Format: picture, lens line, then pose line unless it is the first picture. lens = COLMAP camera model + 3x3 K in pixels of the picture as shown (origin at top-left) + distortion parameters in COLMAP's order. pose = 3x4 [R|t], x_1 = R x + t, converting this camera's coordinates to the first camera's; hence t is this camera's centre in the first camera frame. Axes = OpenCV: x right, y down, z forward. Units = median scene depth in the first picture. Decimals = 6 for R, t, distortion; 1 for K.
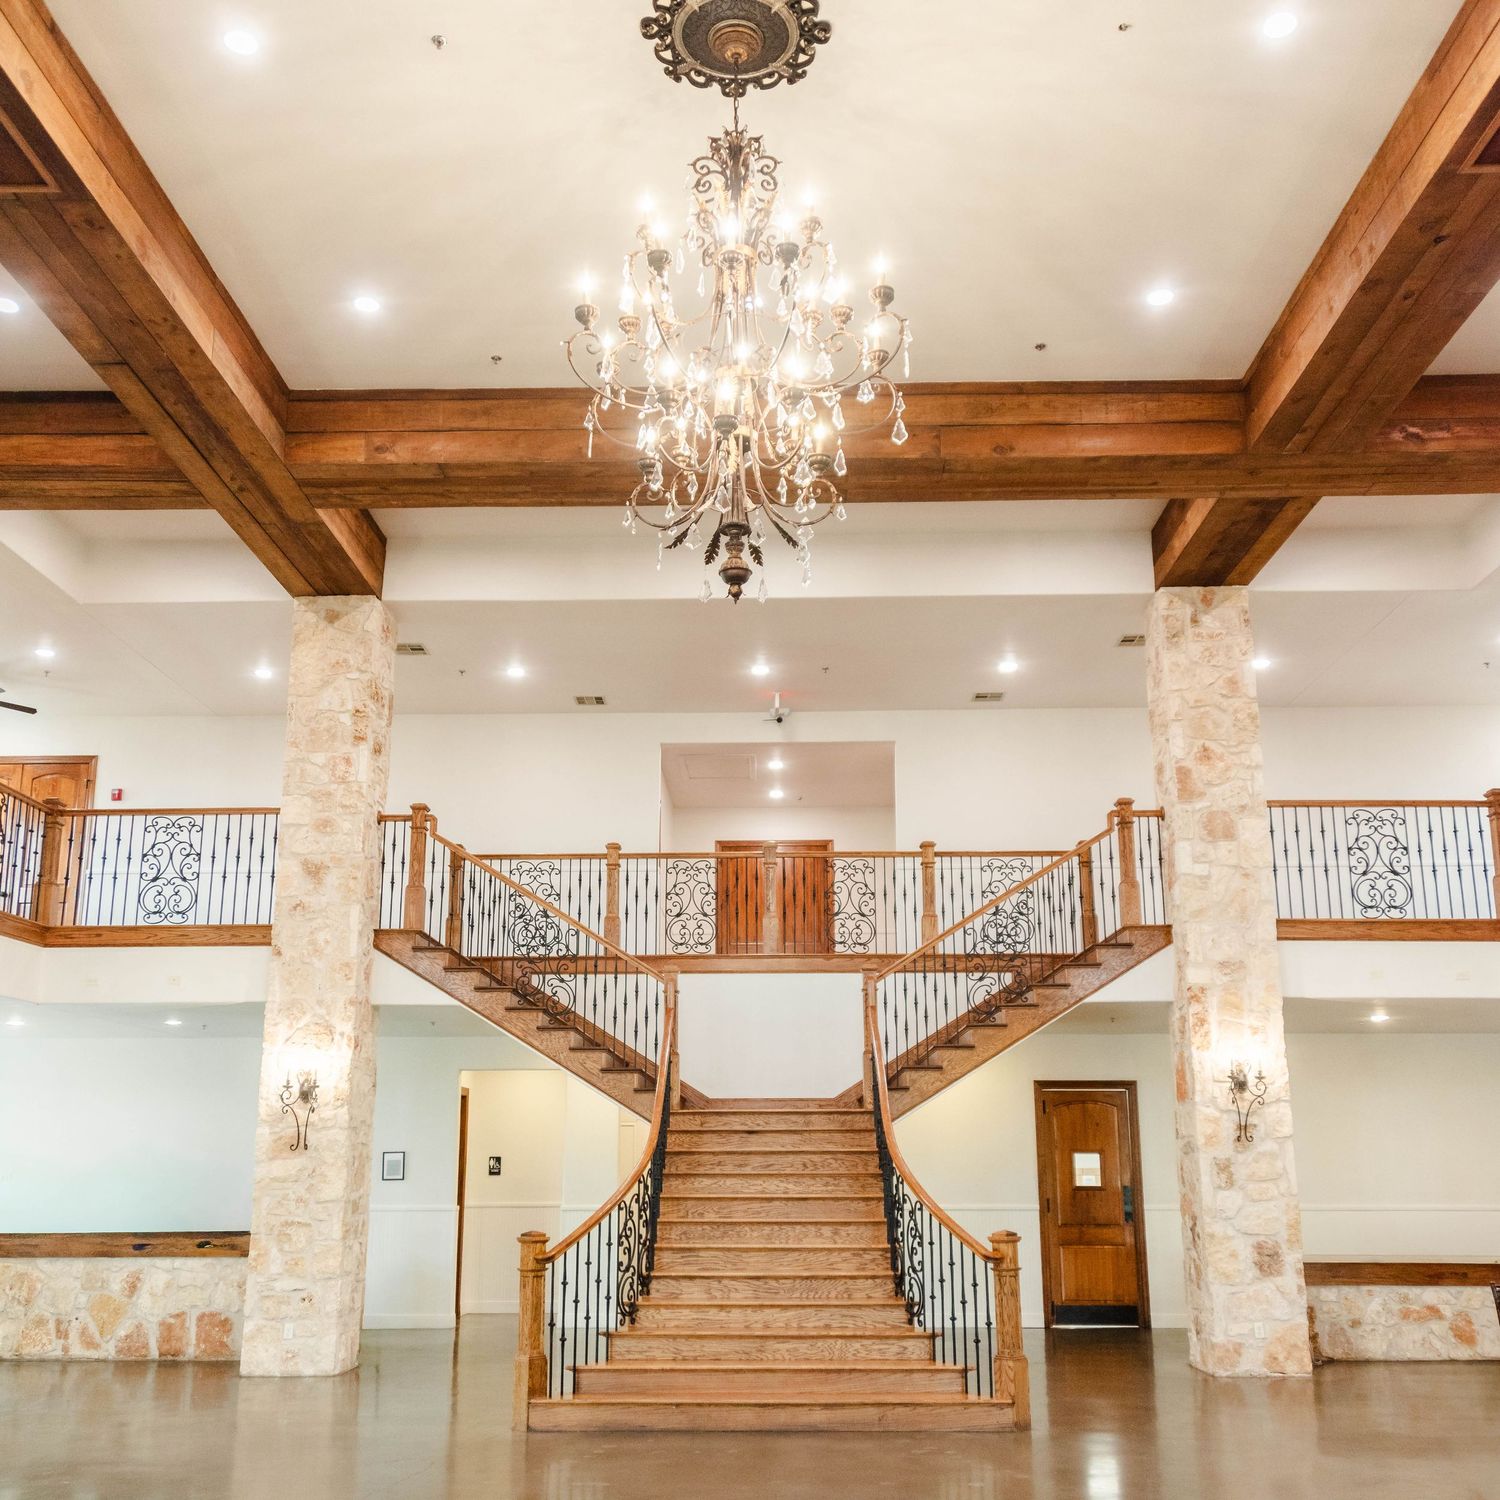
lens RADIAL K [[1476.8, 0, 746.3], [0, 1476.8, 821.6], [0, 0, 1]] dist [0.012222, 0.000000]
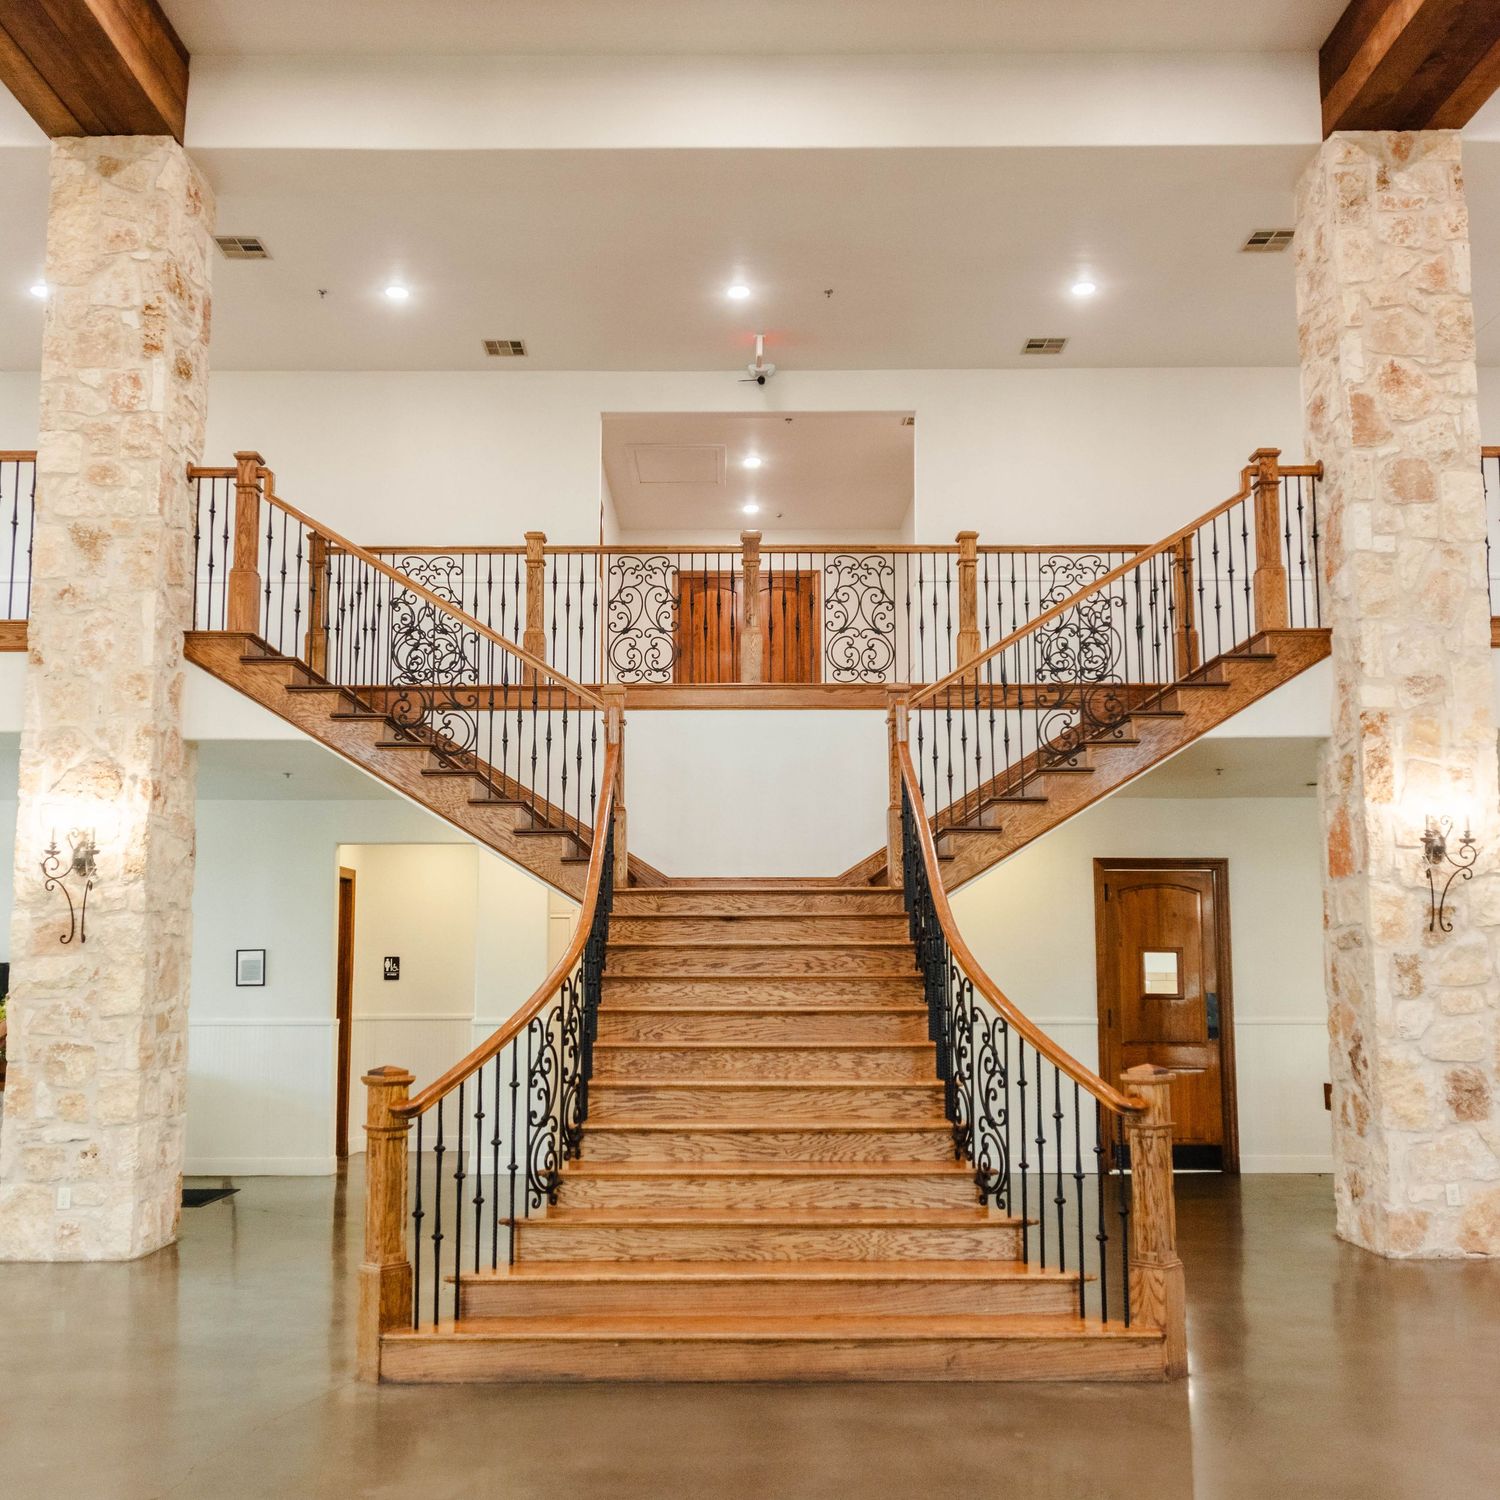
lens RADIAL K [[1544.5, 0, 733.4], [0, 1544.5, 788.5], [0, 0, 1]] dist [0.010160, 0.000000]
pose [[0.999764, 0.002716, 0.021553, -0.010493], [-0.005072, 0.993916, 0.110020, 0.066957], [-0.021123, -0.110104, 0.993696, 0.274551]]
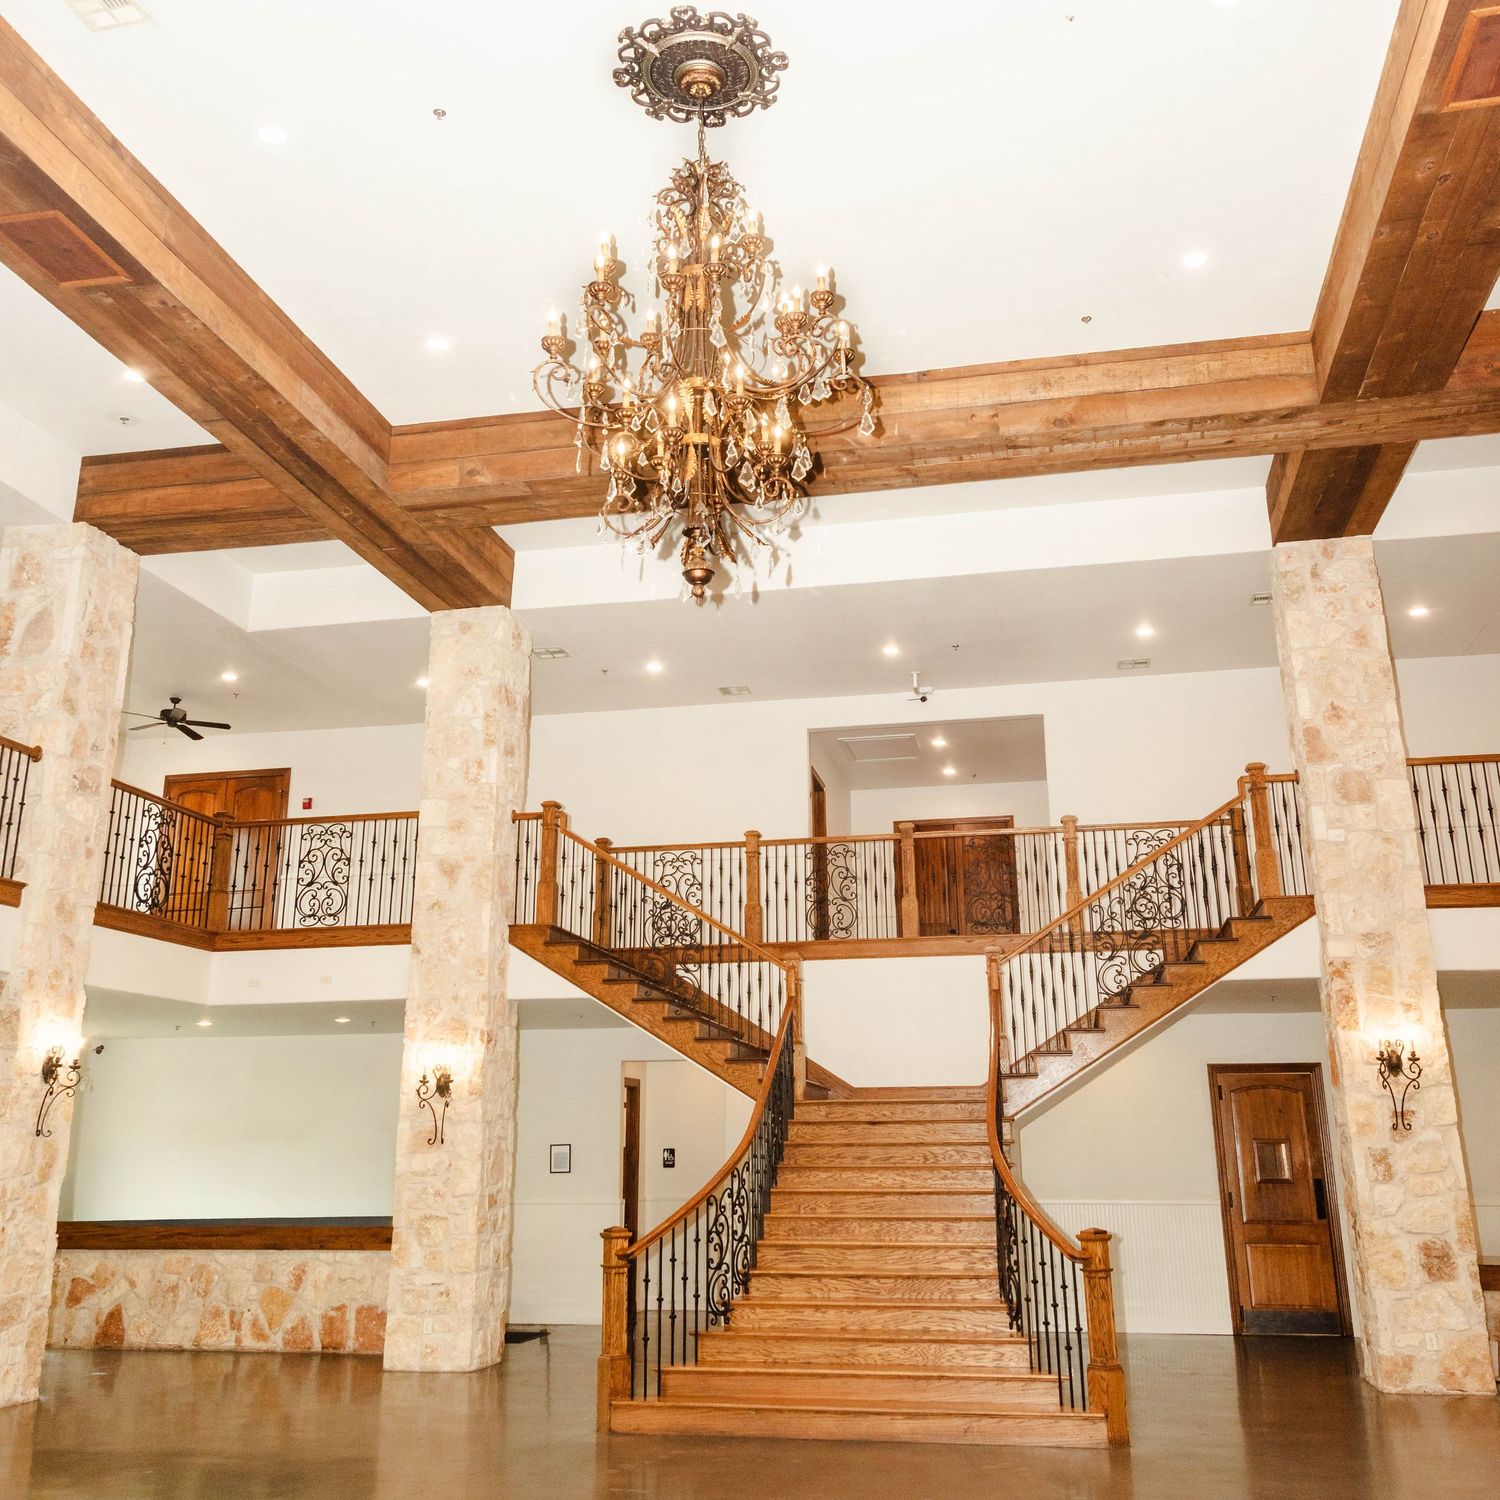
lens RADIAL K [[1476.8, 0, 753.0], [0, 1476.8, 672.3], [0, 0, 1]] dist [0.012222, 0.000000]
pose [[0.984032, -0.059217, -0.167850, 0.103800], [0.044458, 0.994916, -0.090365, -0.002266], [0.172348, 0.081460, 0.981662, -0.001891]]
